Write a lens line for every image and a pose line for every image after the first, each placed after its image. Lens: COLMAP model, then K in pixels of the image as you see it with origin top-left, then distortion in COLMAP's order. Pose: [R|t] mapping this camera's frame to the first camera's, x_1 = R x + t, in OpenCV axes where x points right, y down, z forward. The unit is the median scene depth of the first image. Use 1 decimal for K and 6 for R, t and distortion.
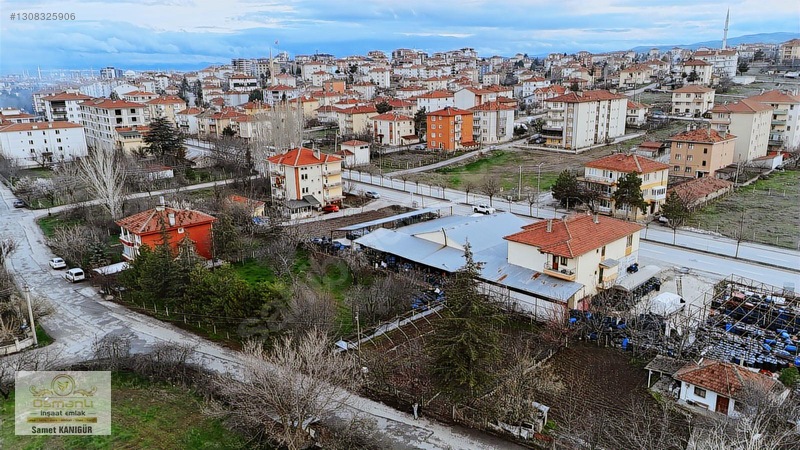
lens RADIAL K [[583.8, 0, 401.0], [0, 583.8, 227.0], [0, 0, 1]] dist [0.073159, -0.062257]
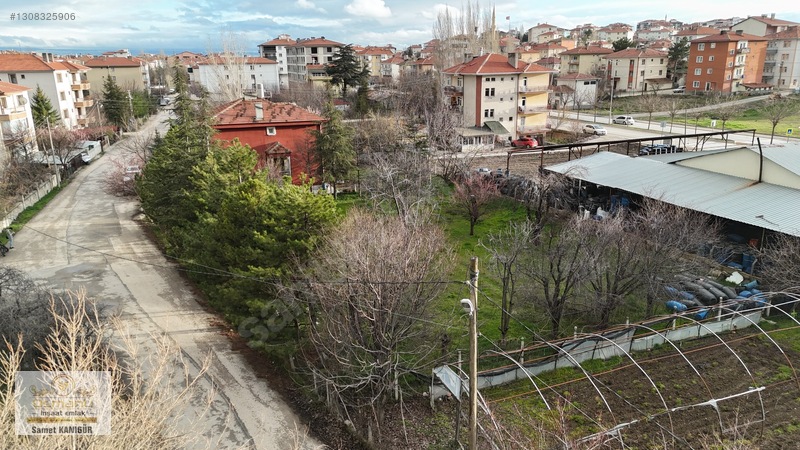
lens RADIAL K [[583.8, 0, 401.0], [0, 583.8, 227.0], [0, 0, 1]] dist [0.073159, -0.062257]
pose [[0.930447, 0.105432, -0.350930, -0.005630], [-0.098375, 0.994426, 0.037932, 0.034224], [0.352973, -0.000771, 0.935633, 0.222293]]
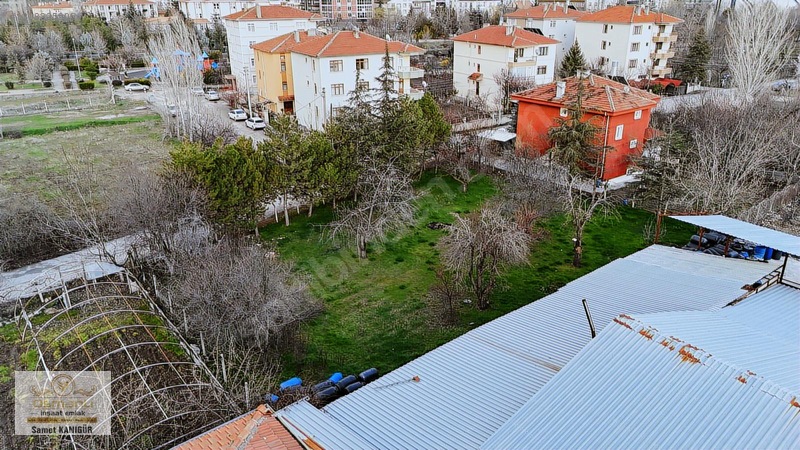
lens RADIAL K [[587.0, 0, 401.6], [0, 587.0, 227.5], [0, 0, 1]] dist [0.059810, -0.046635]
pose [[-0.078003, 0.389160, -0.917862, 0.125122], [-0.254585, 0.882367, 0.395746, -0.043351], [0.963899, 0.264544, 0.030247, 0.410285]]
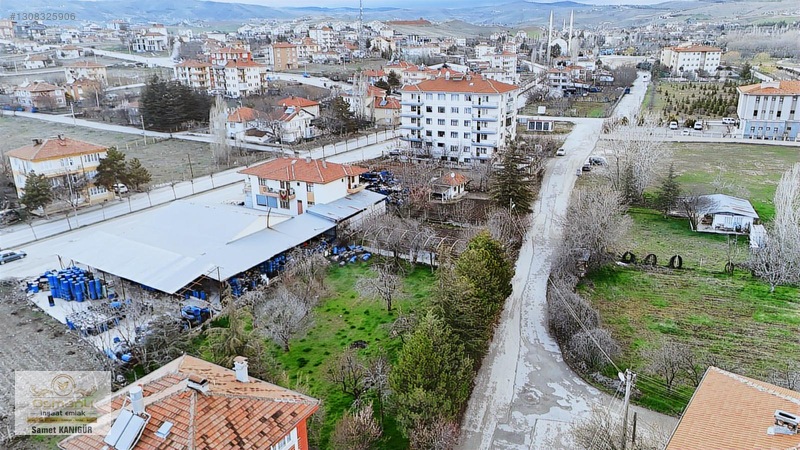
lens RADIAL K [[580.9, 0, 400.2], [0, 580.9, 225.6], [0, 0, 1]] dist [0.086799, -0.076705]
pose [[-0.307394, -0.270260, 0.912397, -0.375191], [0.272824, 0.893538, 0.356590, -0.109883], [-0.911634, 0.358537, -0.200935, 0.451765]]
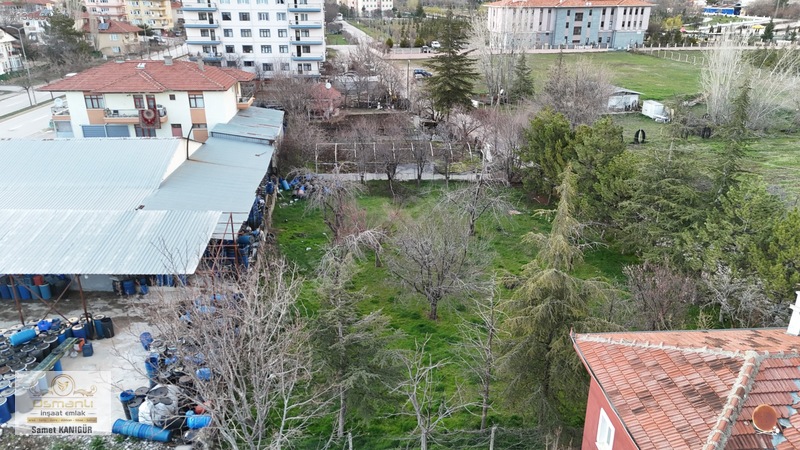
lens RADIAL K [[586.0, 0, 402.1], [0, 586.0, 226.6], [0, 0, 1]] dist [0.041071, -0.006915]
pose [[-0.784730, -0.214432, 0.581565, -0.187433], [0.176123, 0.822442, 0.540898, -0.080949], [-0.594289, 0.526886, -0.607628, 0.567448]]
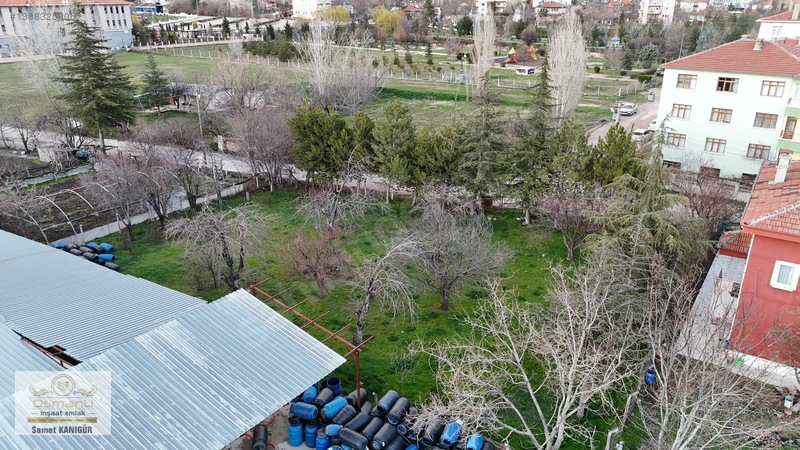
lens RADIAL K [[585.8, 0, 401.2], [0, 585.8, 228.9], [0, 0, 1]] dist [0.067392, -0.057323]
pose [[-0.966877, 0.113211, -0.228764, -0.045477], [-0.049260, 0.796640, 0.602443, -0.087204], [0.250446, 0.593757, -0.764676, 0.587898]]
